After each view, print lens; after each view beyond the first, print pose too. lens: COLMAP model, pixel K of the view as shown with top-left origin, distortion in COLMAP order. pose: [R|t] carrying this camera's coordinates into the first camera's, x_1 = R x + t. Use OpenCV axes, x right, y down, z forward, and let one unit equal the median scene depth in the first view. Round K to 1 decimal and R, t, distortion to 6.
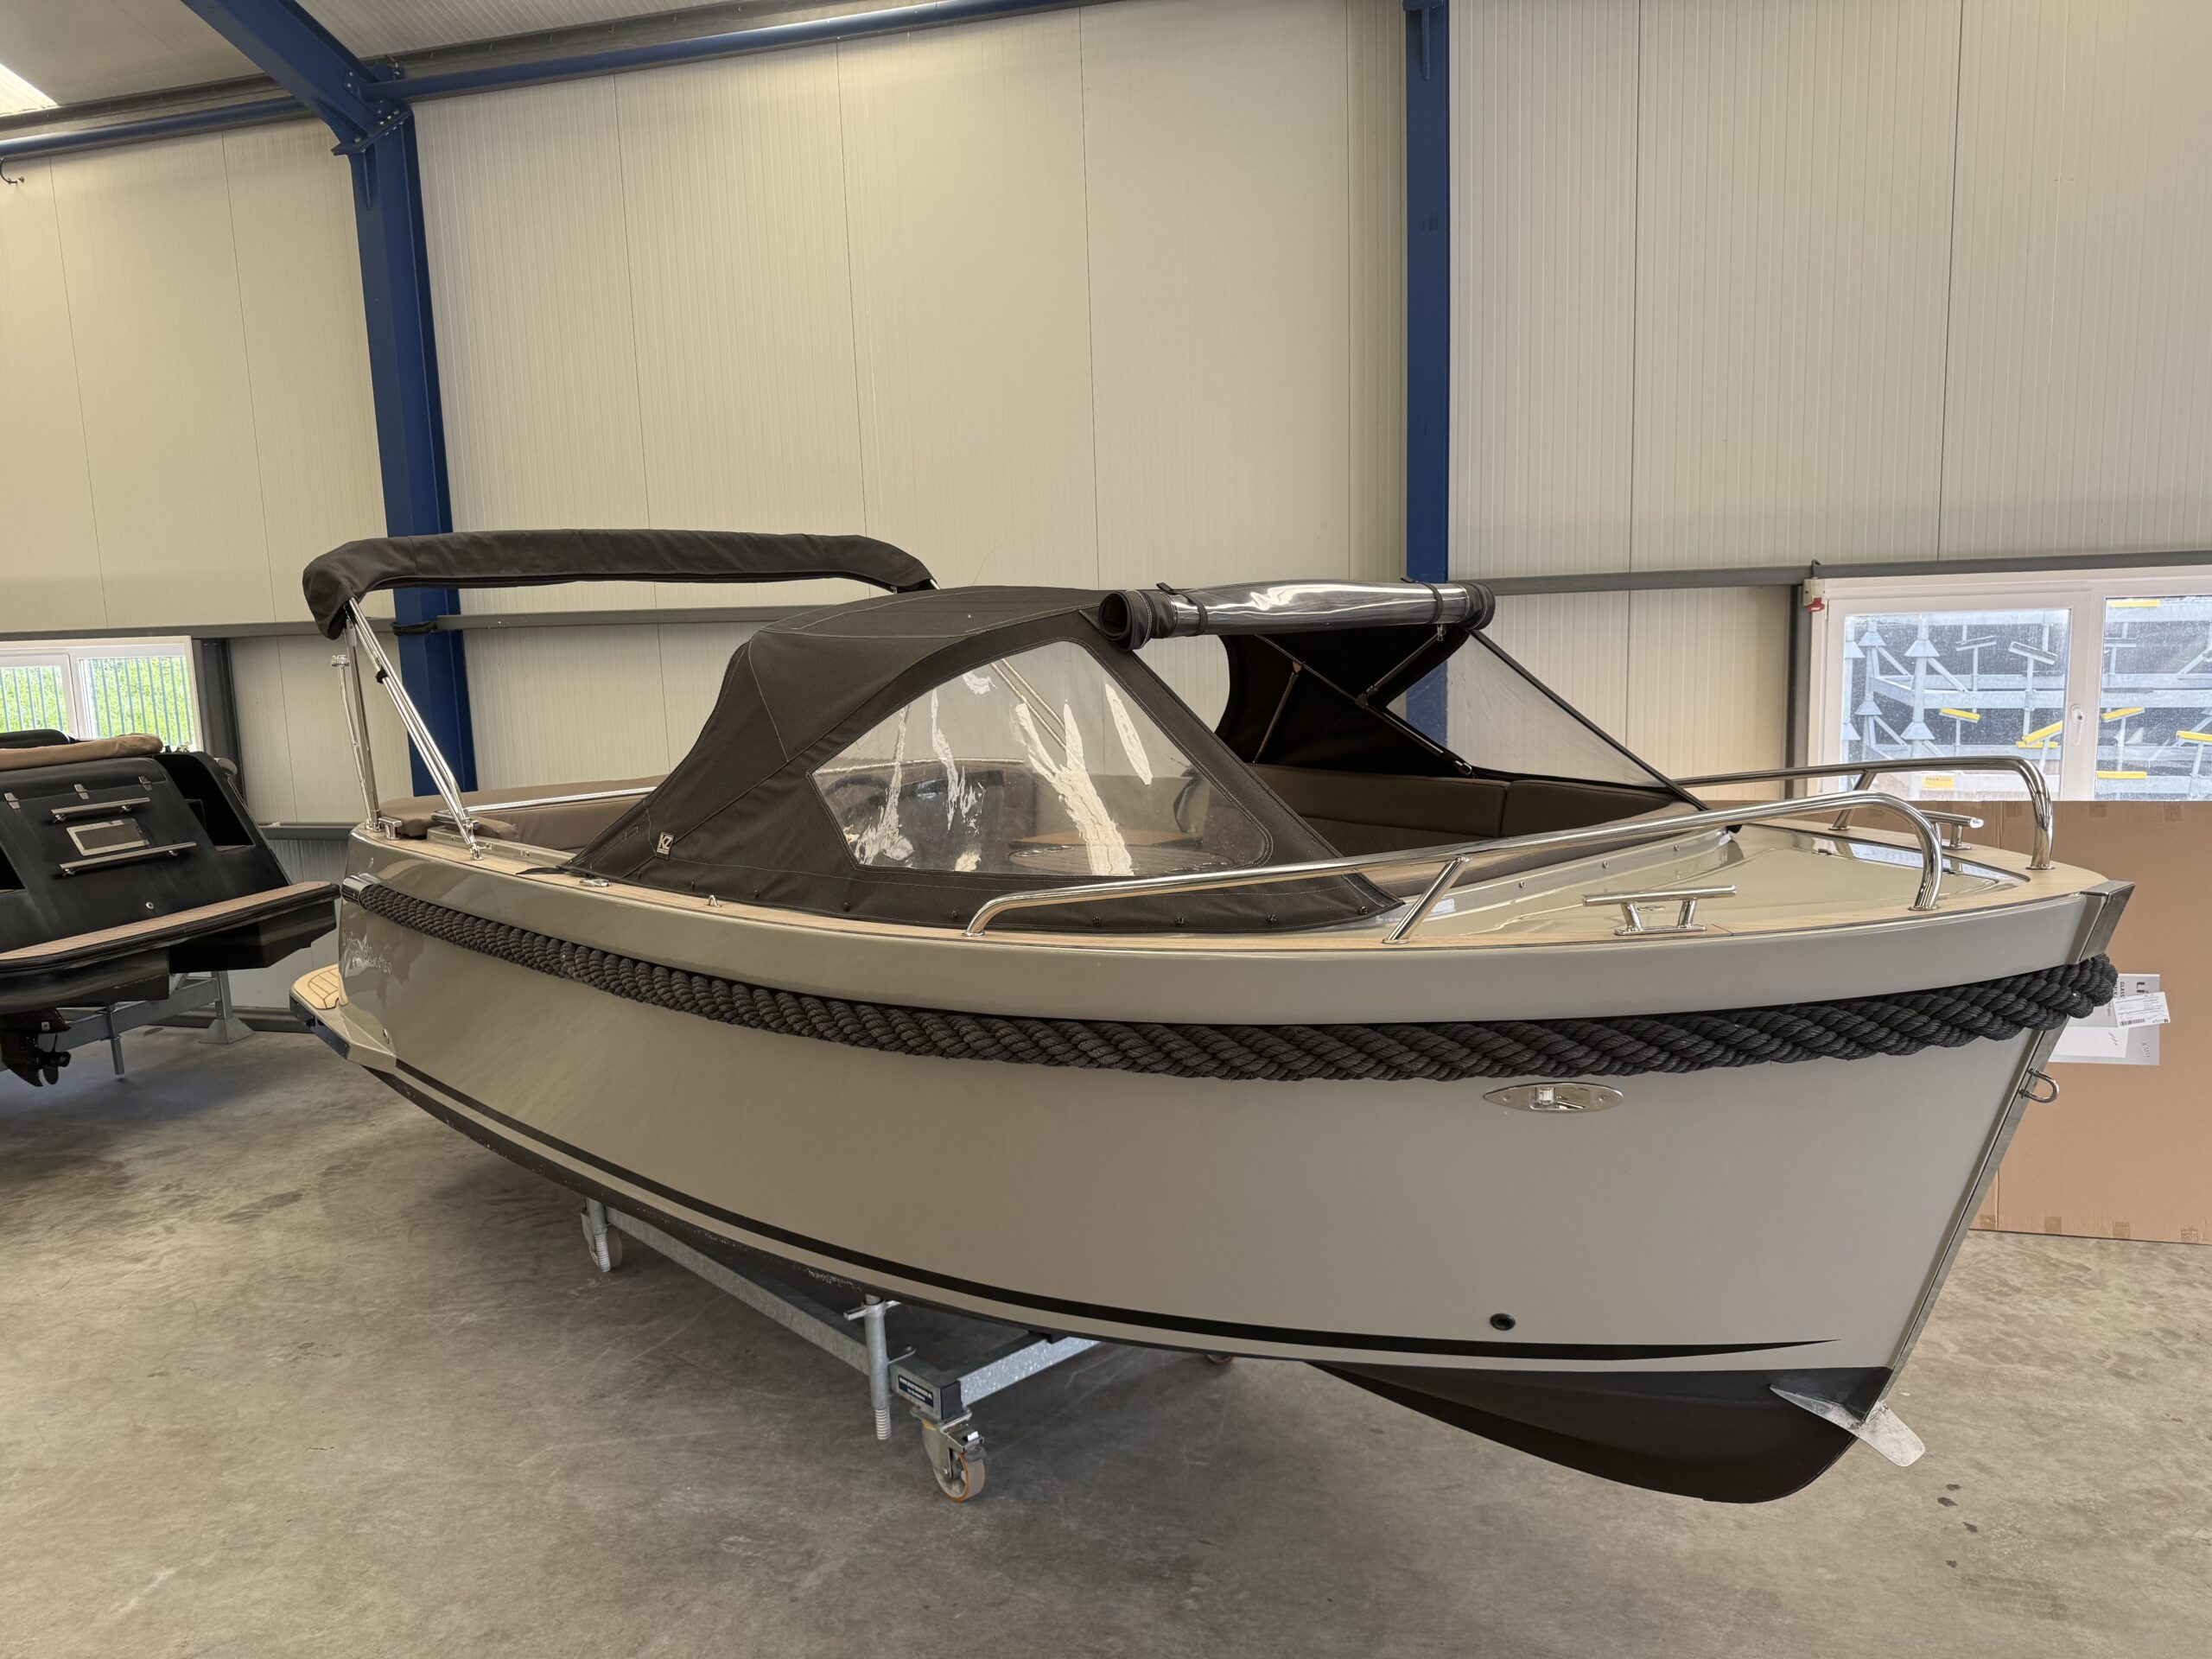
lens RADIAL K [[1577.9, 0, 1106.0], [0, 1577.9, 829.5], [0, 0, 1]] dist [0.007150, -0.007304]
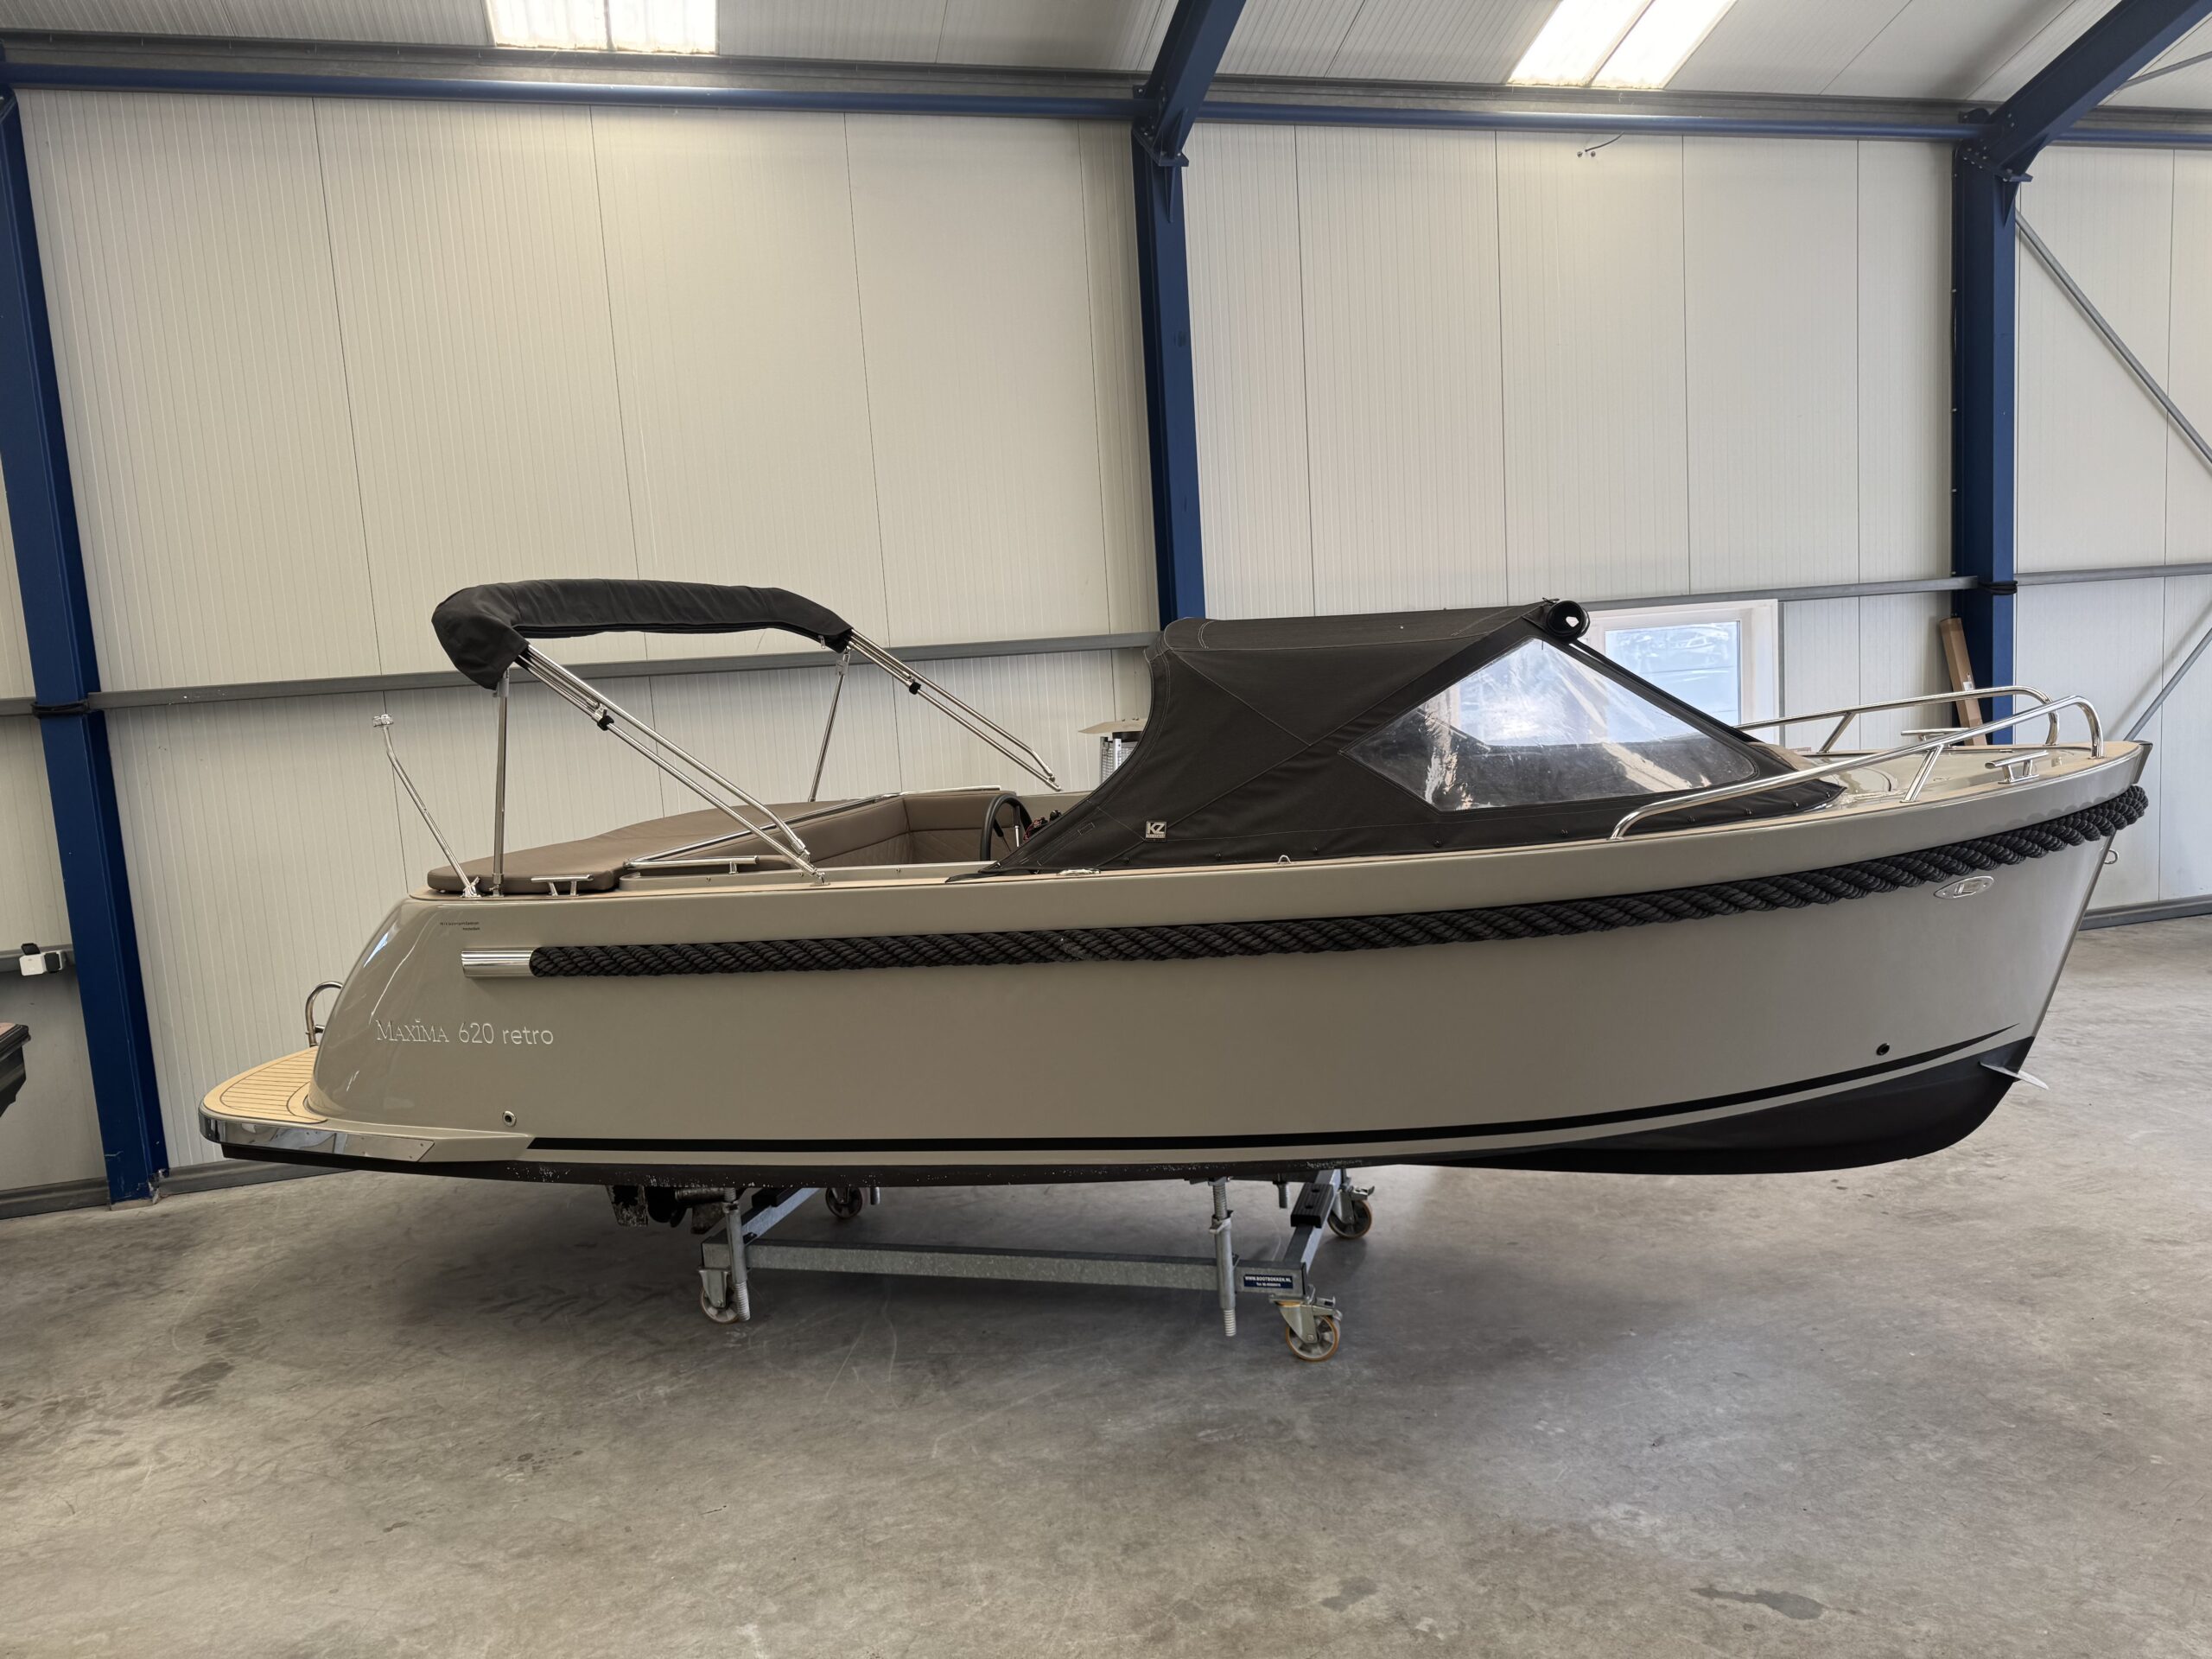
lens RADIAL K [[1551.1, 0, 1119.7], [0, 1551.1, 835.9], [0, 0, 1]] dist [0.057692, -0.077916]
pose [[0.847720, -0.085002, 0.523589, -0.790600], [0.109439, 0.993867, -0.015839, 0.025311], [-0.519032, 0.070728, 0.851824, 0.028409]]
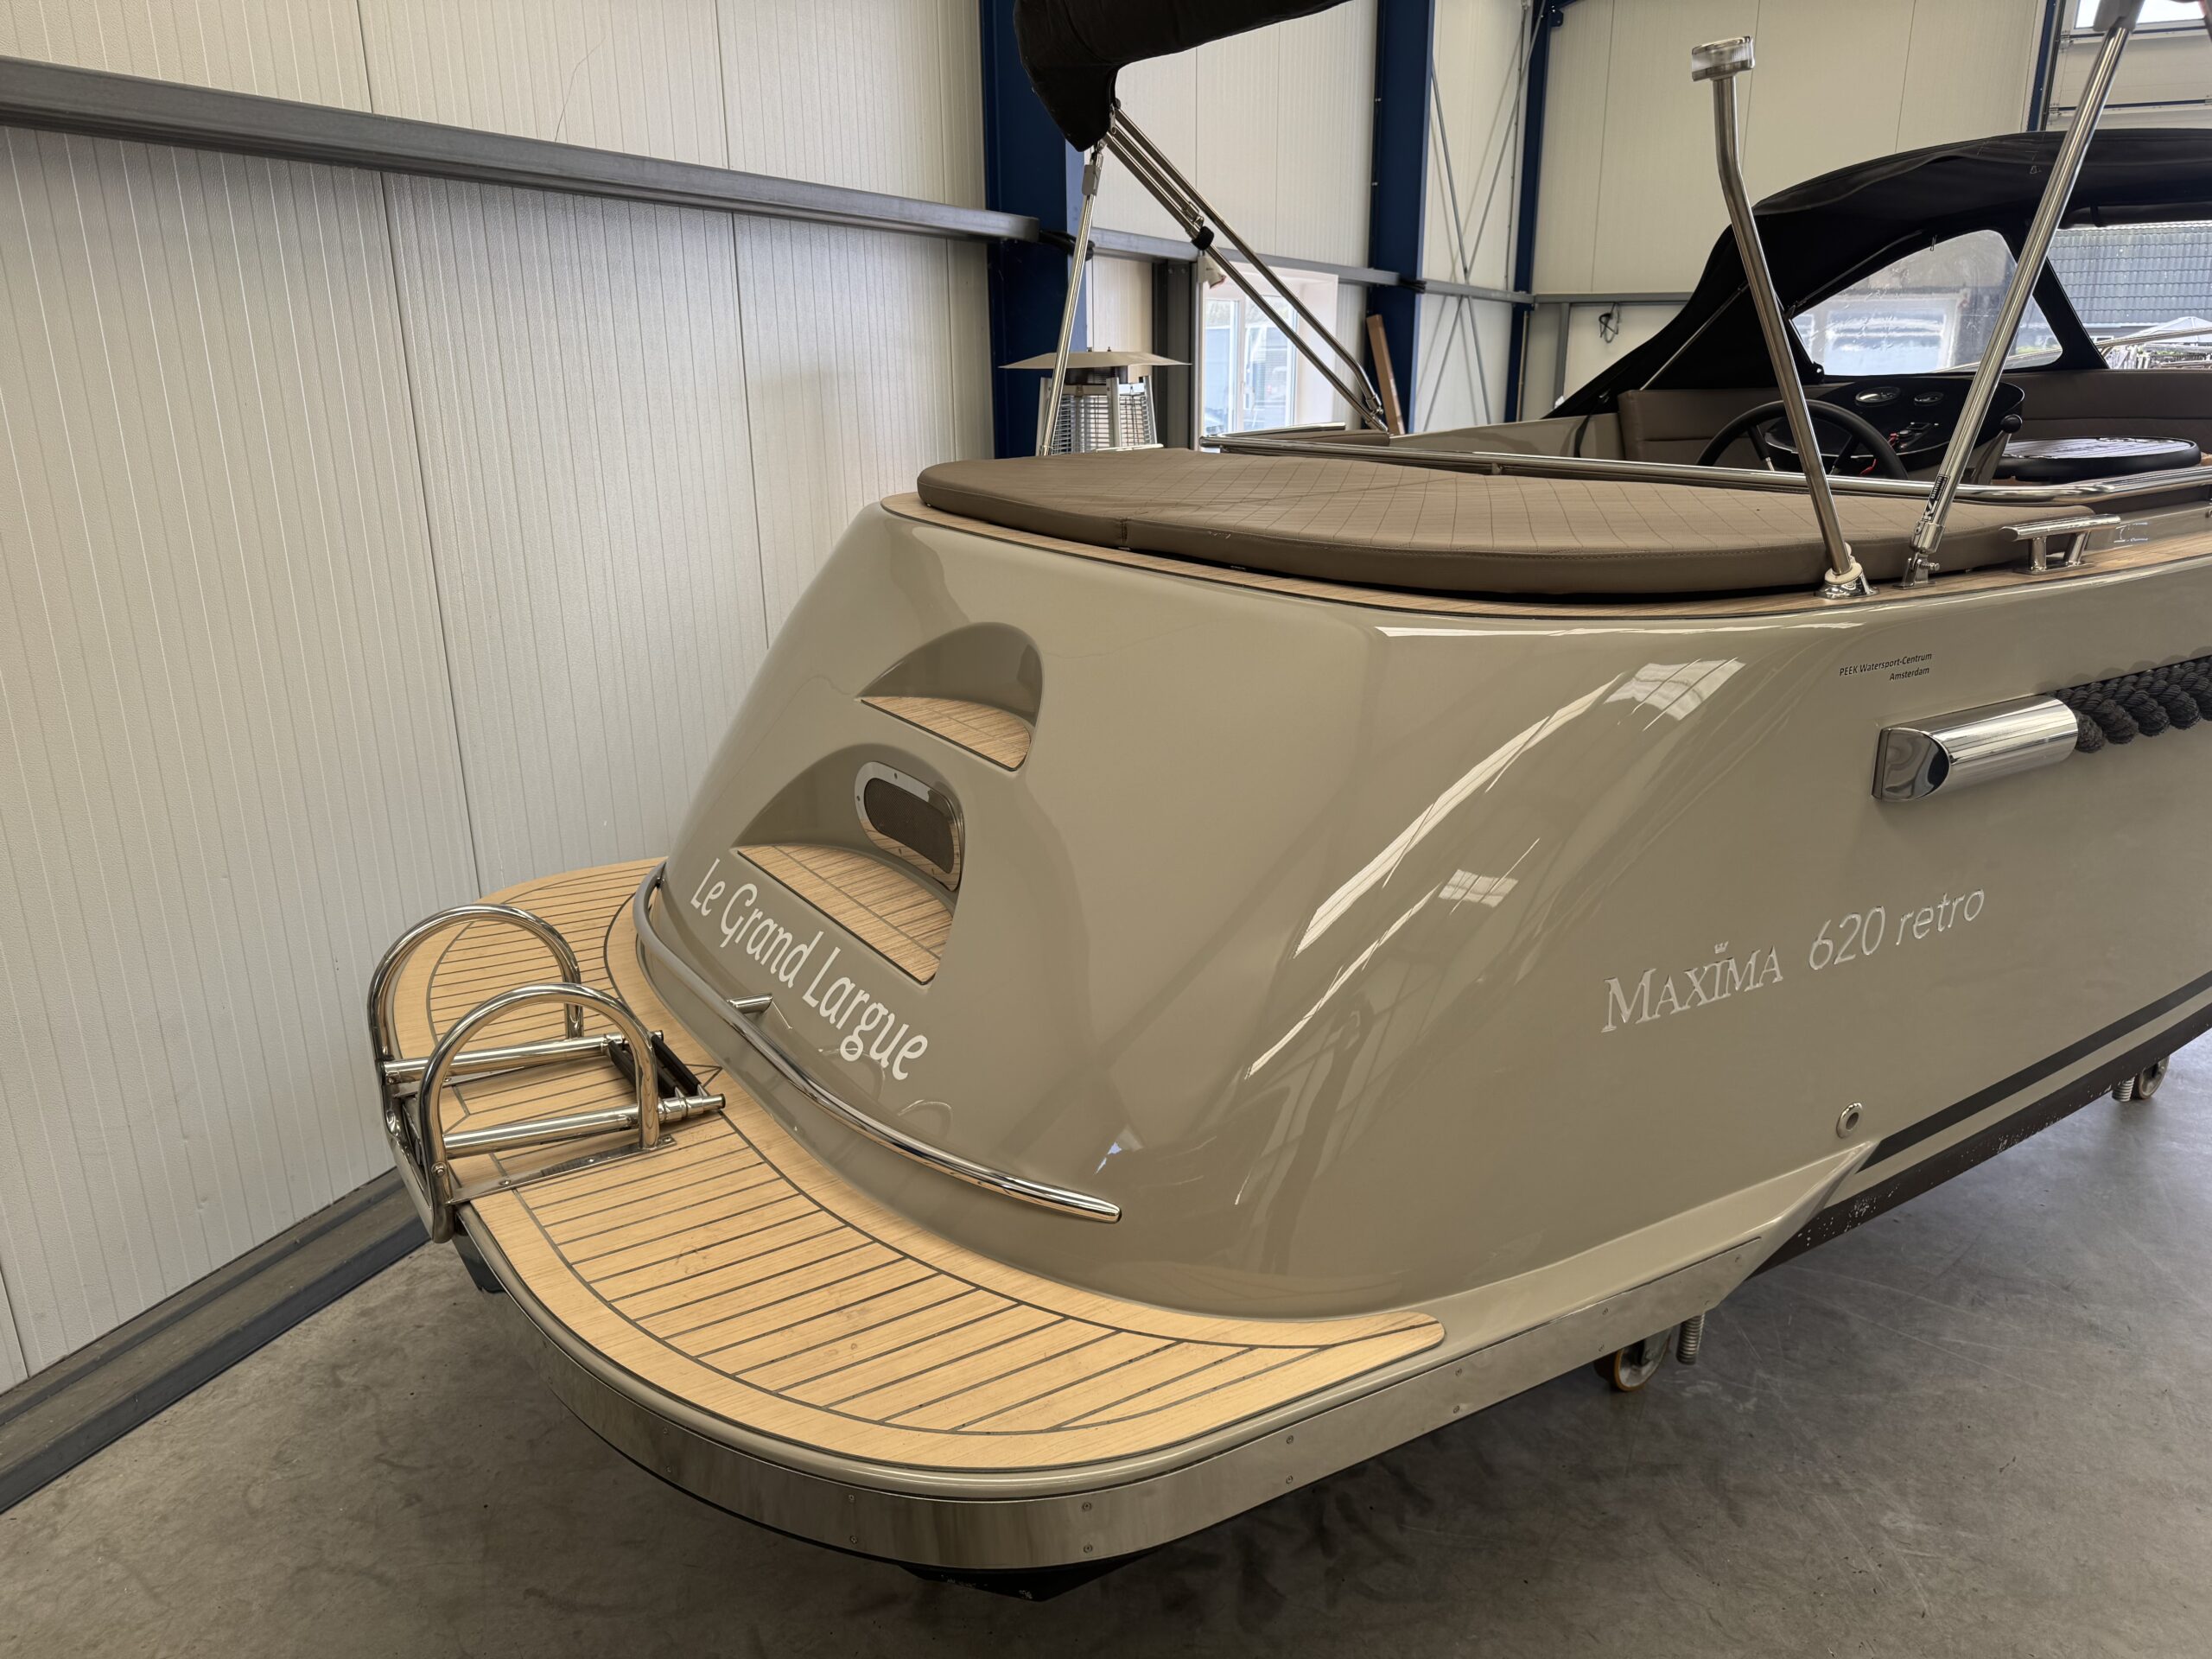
lens RADIAL K [[1551.1, 0, 1119.7], [0, 1551.1, 835.9], [0, 0, 1]] dist [0.057692, -0.077916]
pose [[0.128101, -0.264026, 0.955971, -1.064570], [0.140700, 0.959001, 0.246009, -0.074143], [-0.981730, 0.102991, 0.159998, 1.420621]]
